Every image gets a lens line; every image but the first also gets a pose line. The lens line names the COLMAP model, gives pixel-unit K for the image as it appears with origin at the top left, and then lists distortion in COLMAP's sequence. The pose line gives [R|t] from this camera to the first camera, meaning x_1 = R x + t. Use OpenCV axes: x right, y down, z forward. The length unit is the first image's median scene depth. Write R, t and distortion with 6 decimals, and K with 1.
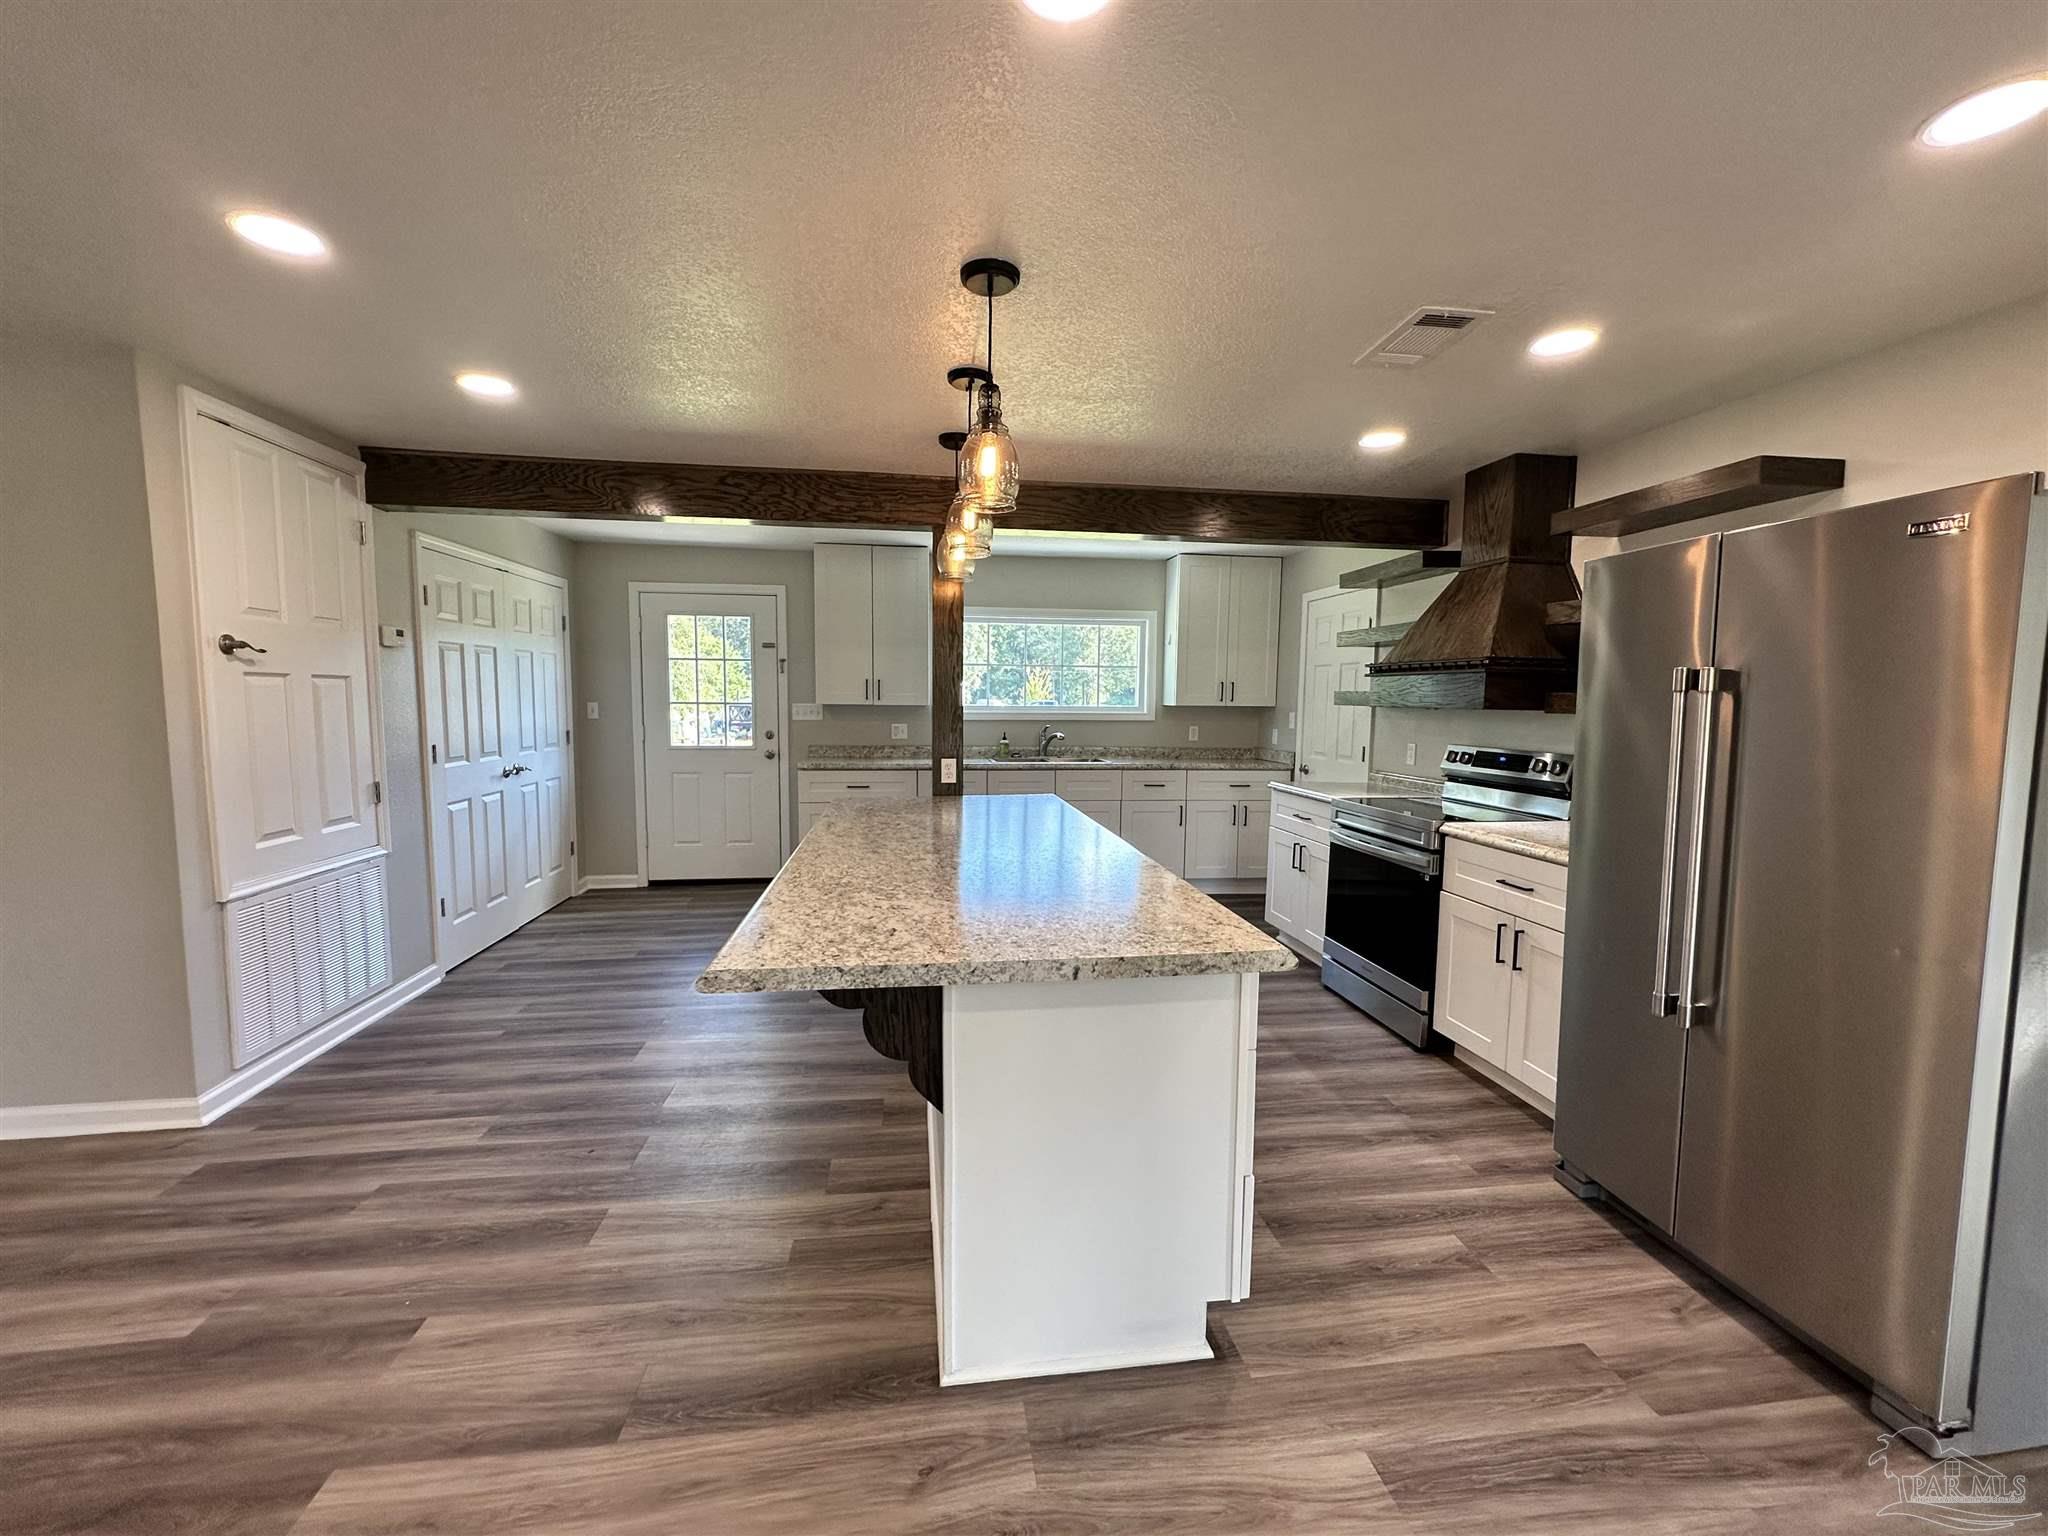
lens RADIAL K [[820.3, 0, 1023.6], [0, 820.3, 763.0], [0, 0, 1]] dist [0.000456, 0.000044]
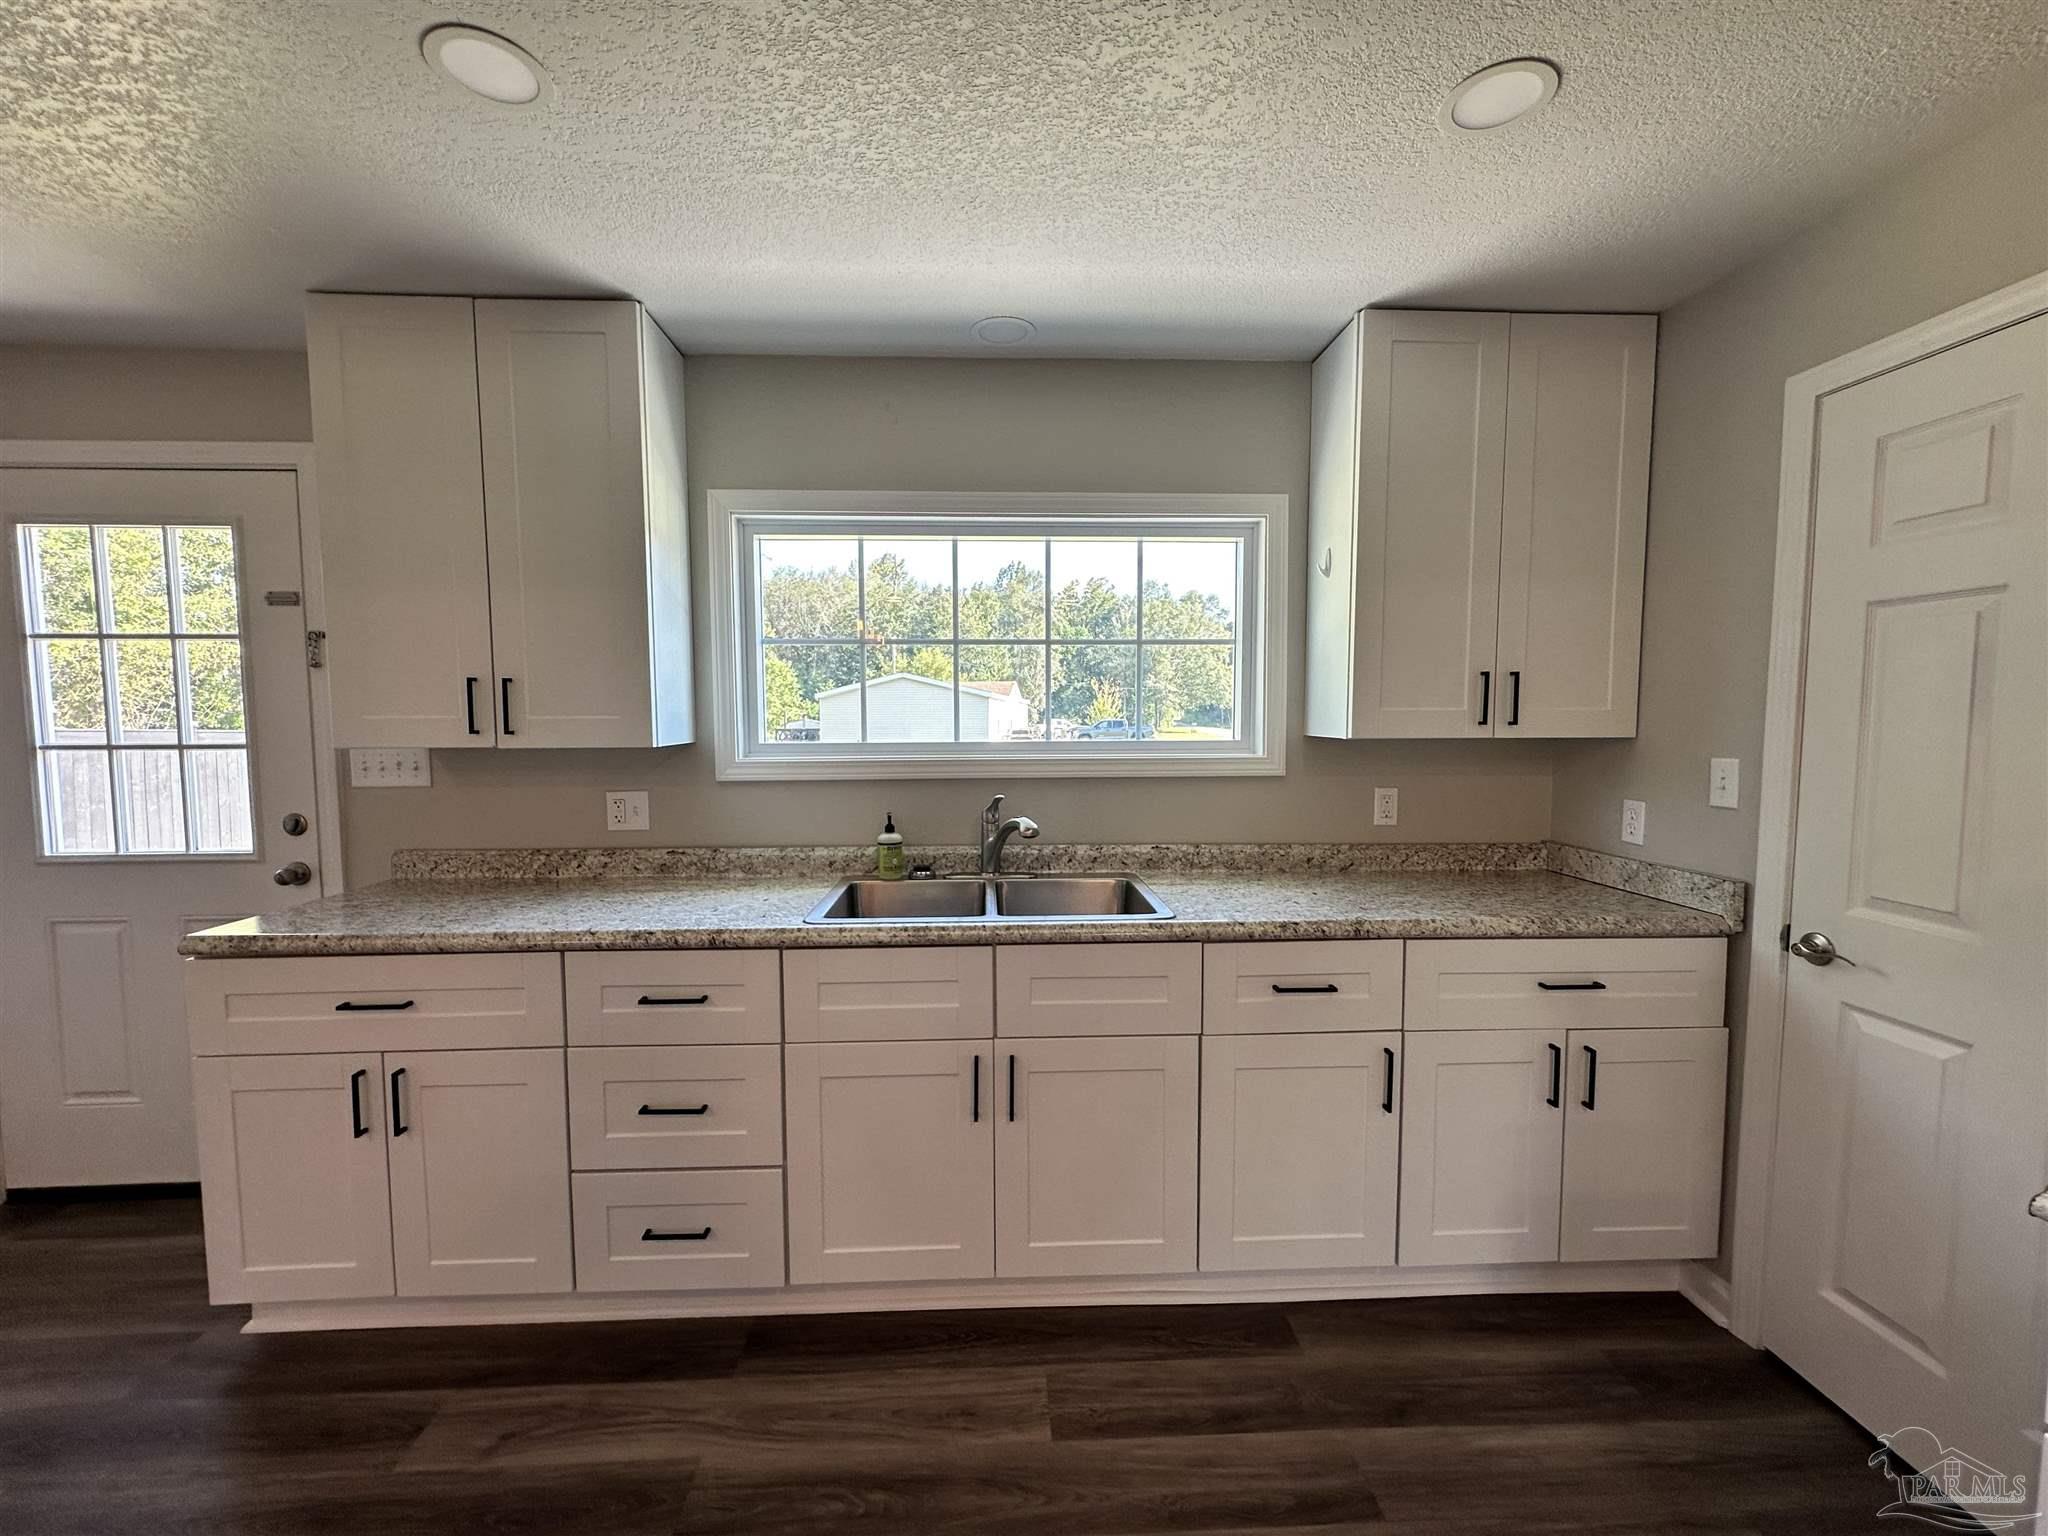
lens RADIAL K [[820.3, 0, 1023.6], [0, 820.3, 763.0], [0, 0, 1]] dist [0.000456, 0.000044]
pose [[0.995925, -0.008320, -0.089795, 0.074181], [0.006228, 0.999703, -0.023551, -0.051565], [0.089965, 0.022896, 0.995682, 0.624468]]
